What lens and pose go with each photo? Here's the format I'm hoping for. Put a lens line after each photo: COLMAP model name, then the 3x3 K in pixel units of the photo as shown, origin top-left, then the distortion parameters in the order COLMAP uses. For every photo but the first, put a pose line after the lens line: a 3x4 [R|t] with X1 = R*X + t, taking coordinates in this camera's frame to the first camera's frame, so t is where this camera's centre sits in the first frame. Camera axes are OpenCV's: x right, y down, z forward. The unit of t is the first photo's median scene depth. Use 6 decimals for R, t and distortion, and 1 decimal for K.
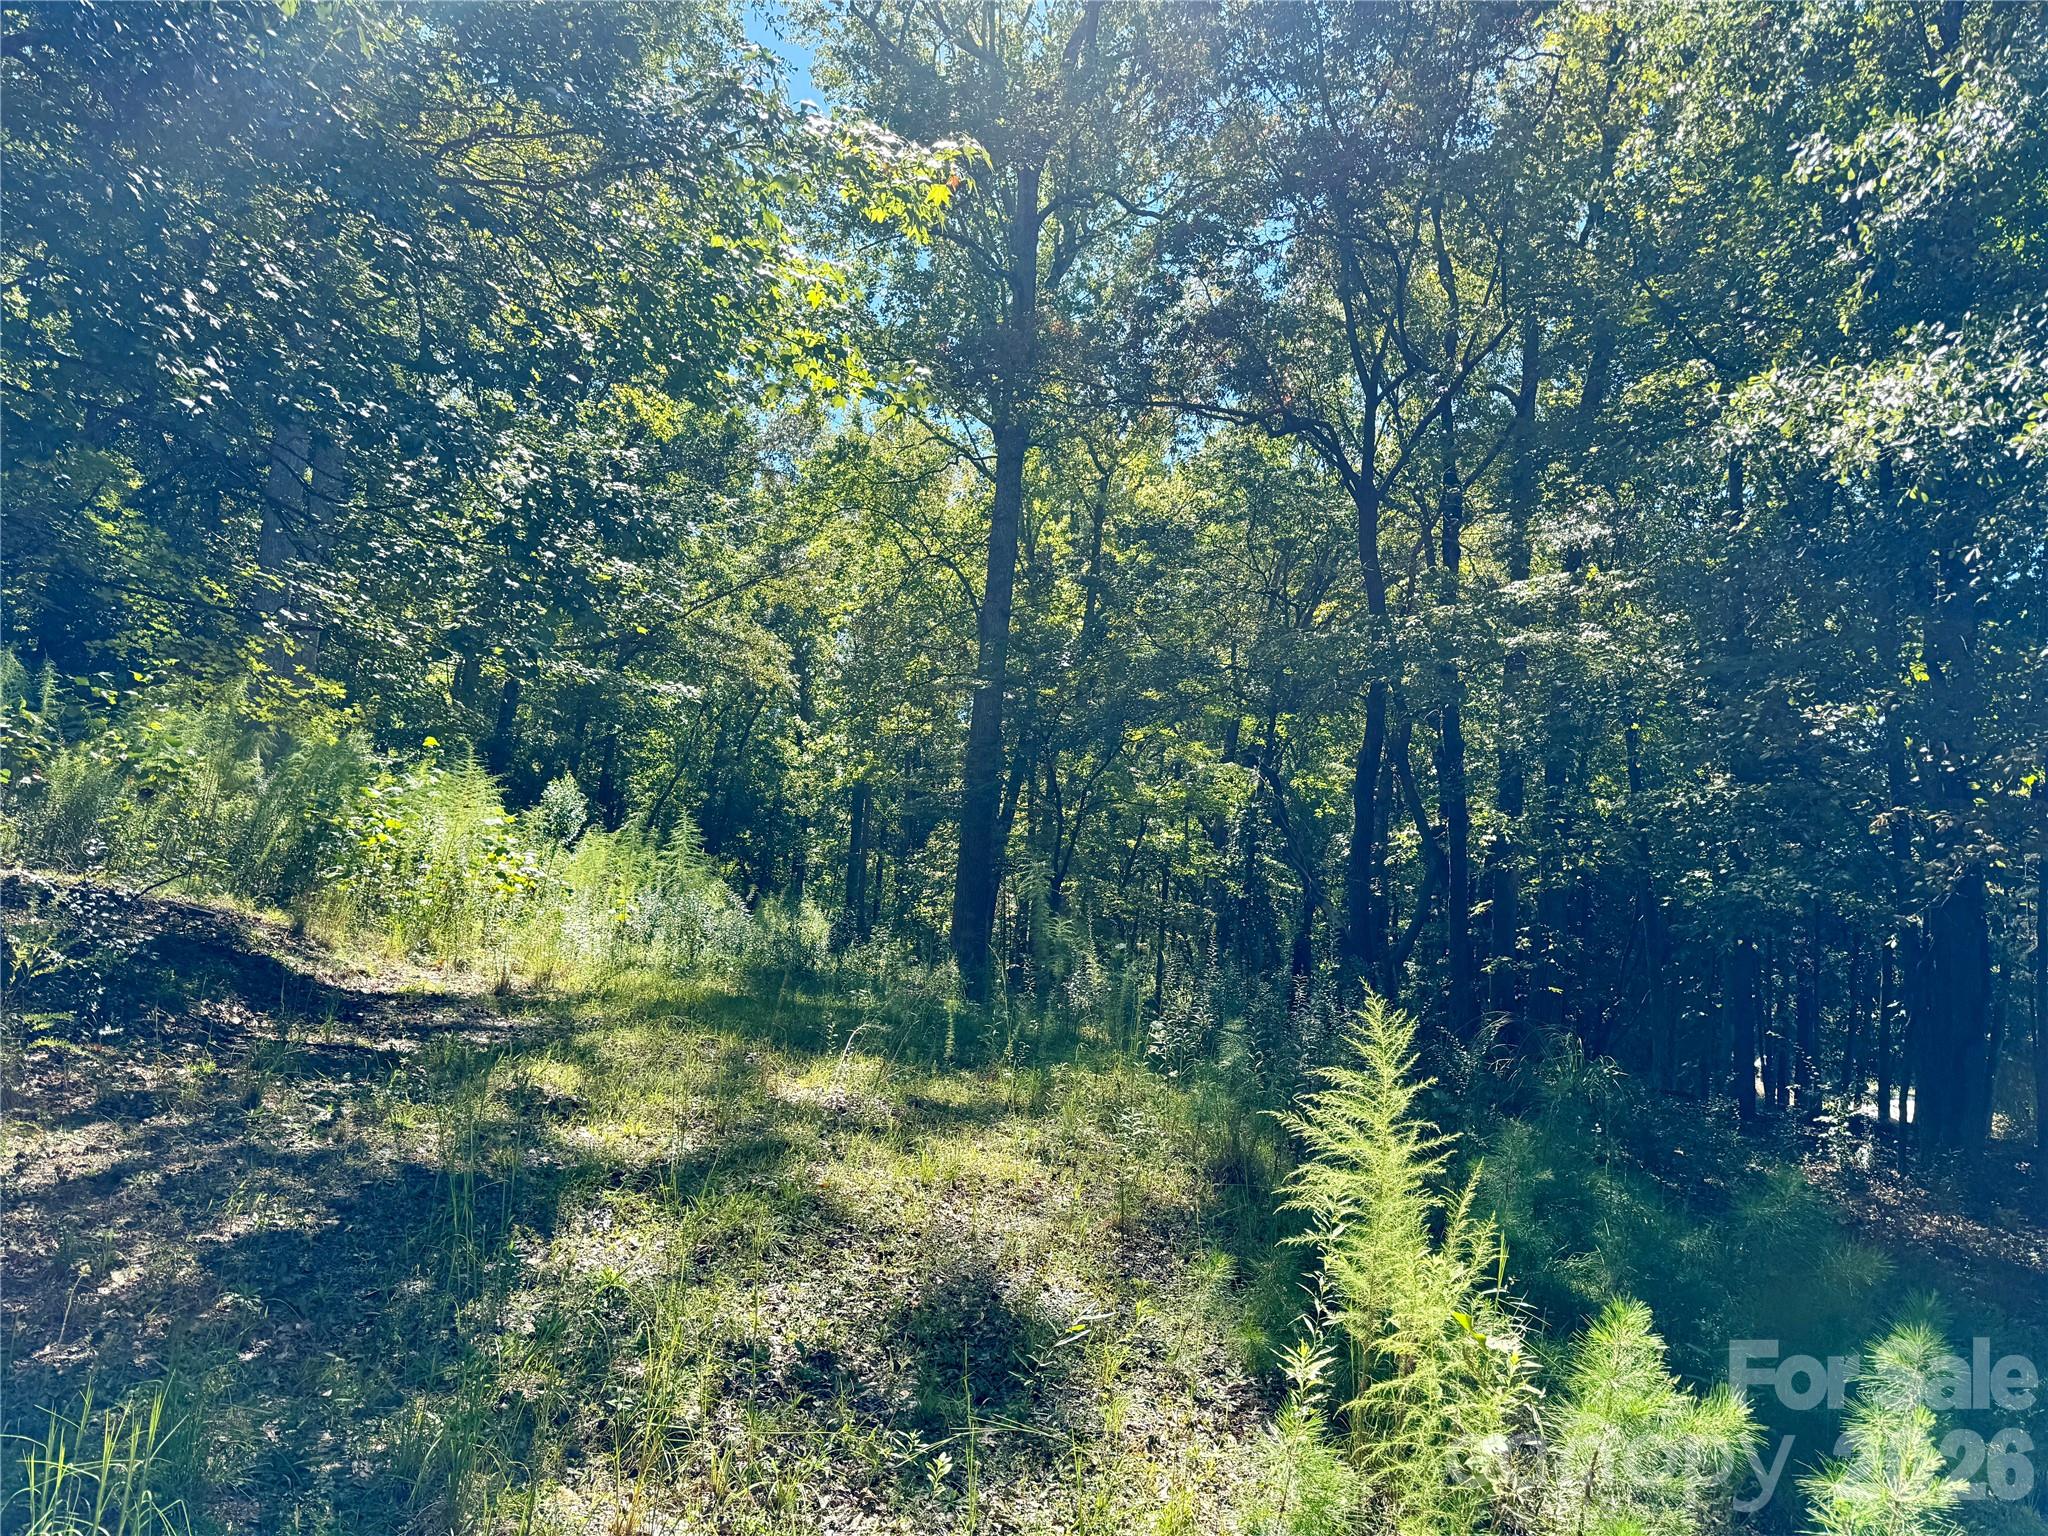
lens RADIAL K [[1443.4, 0, 1035.1], [0, 1443.4, 776.3], [0, 0, 1]] dist [0.044386, -0.056115]
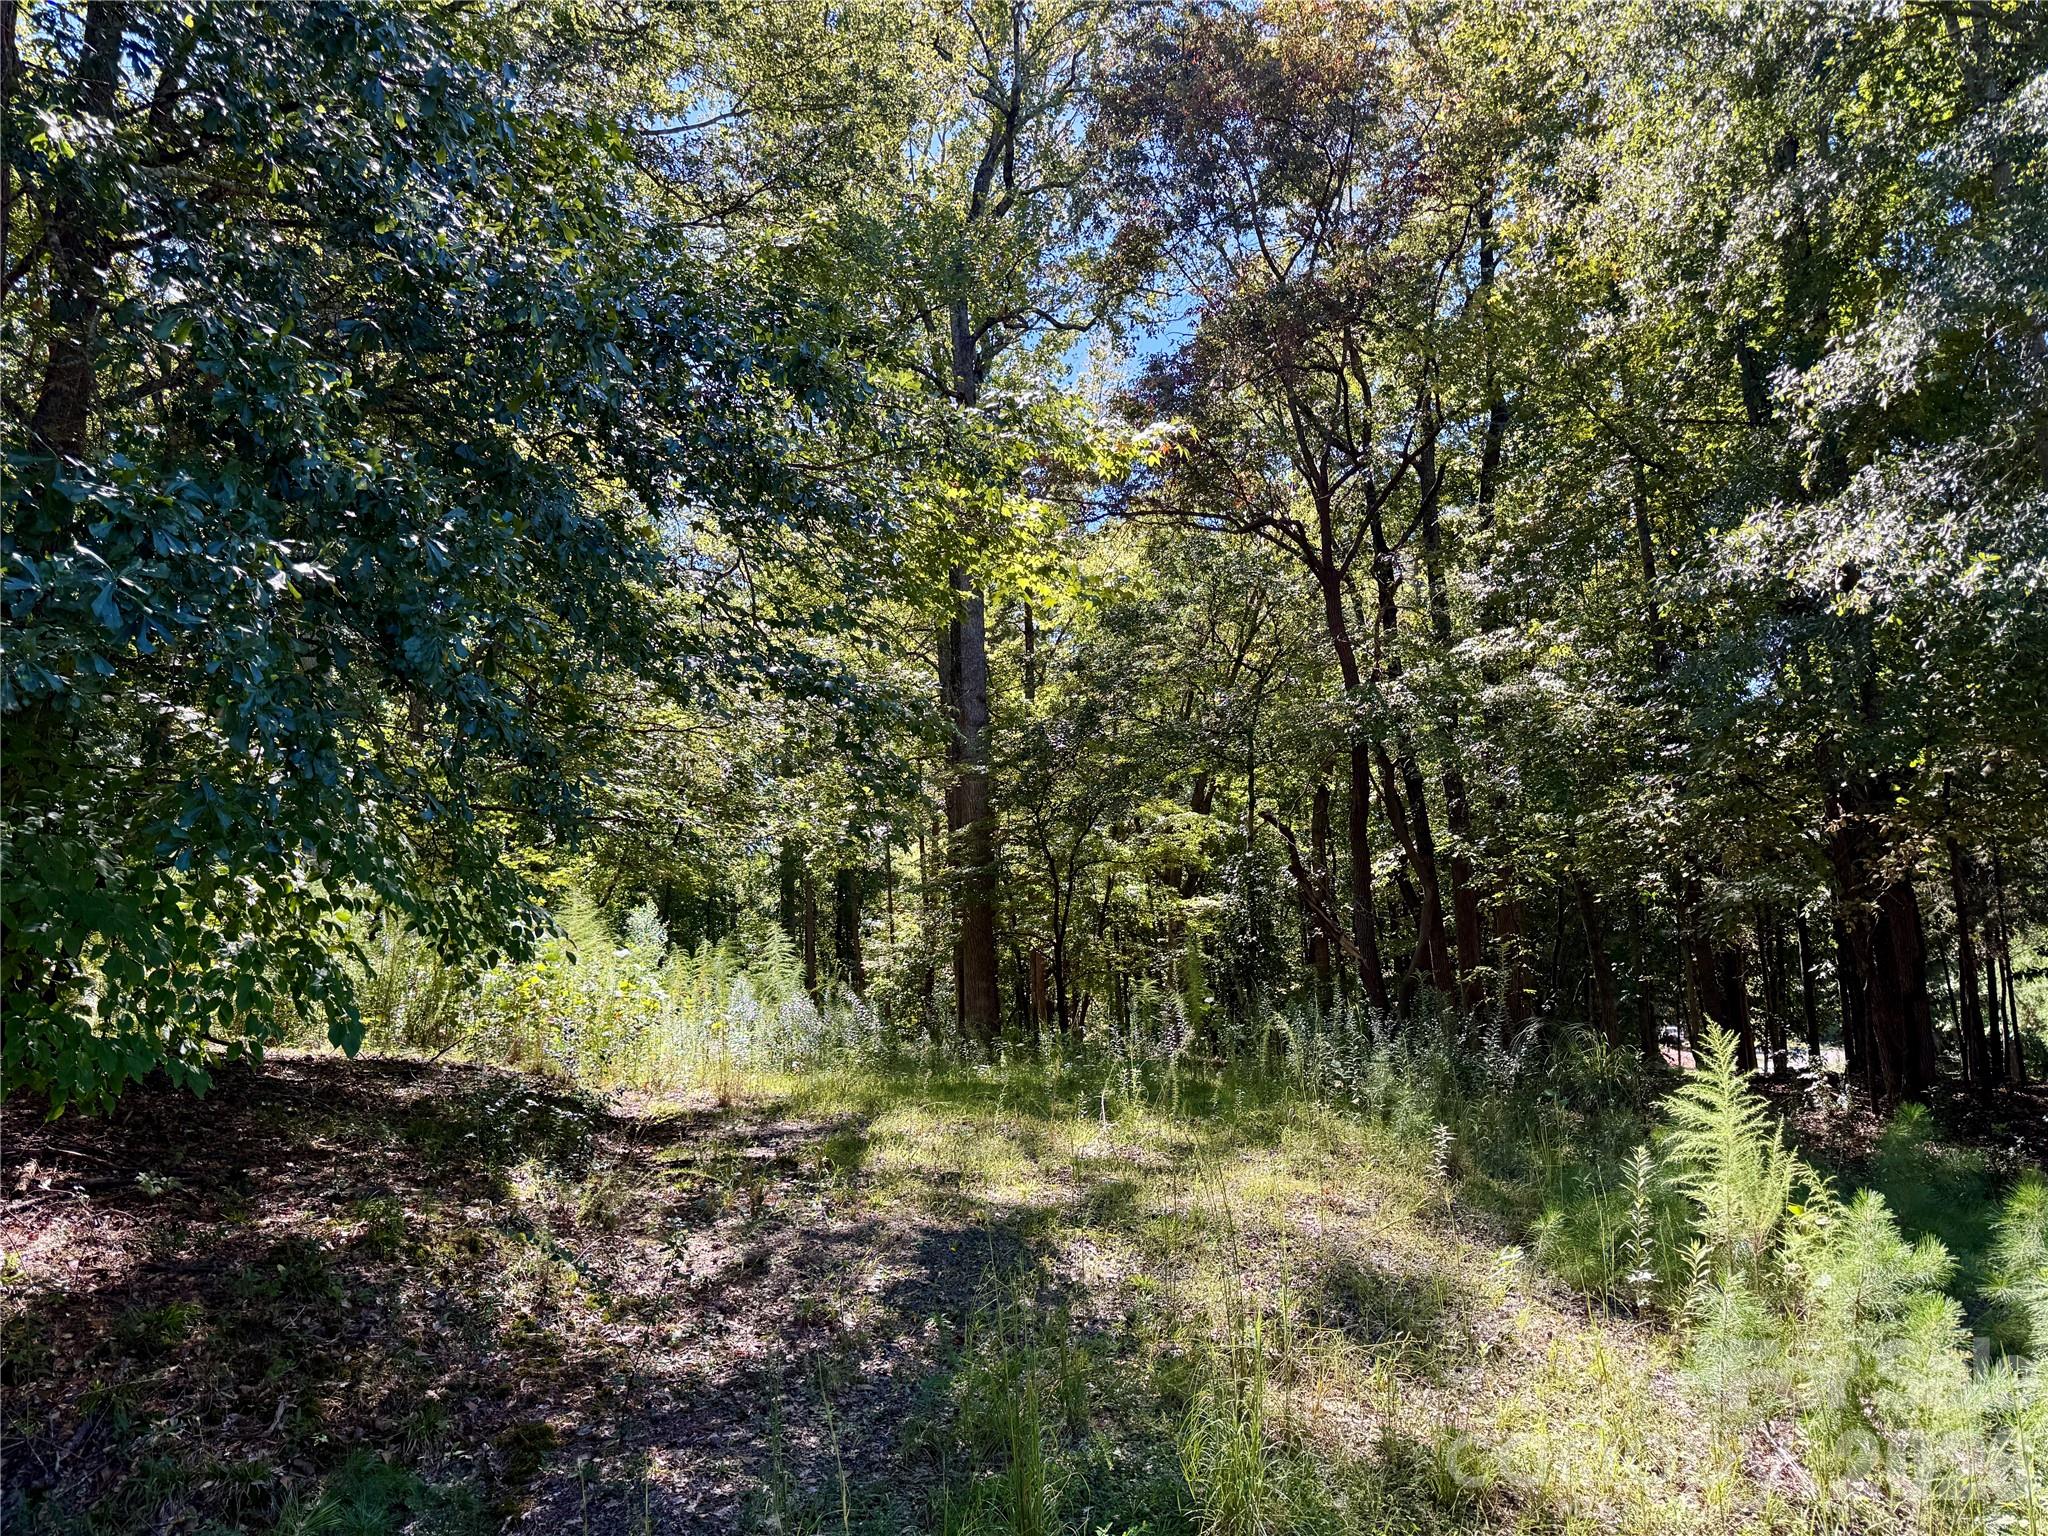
lens RADIAL K [[1451.5, 0, 1024.0], [0, 1451.5, 768.0], [0, 0, 1]] dist [0.046474, -0.046897]
pose [[0.991161, -0.104821, 0.081316, -0.302288], [0.107961, 0.993531, -0.035222, -0.076701], [-0.077098, 0.043690, 0.996066, -0.289613]]
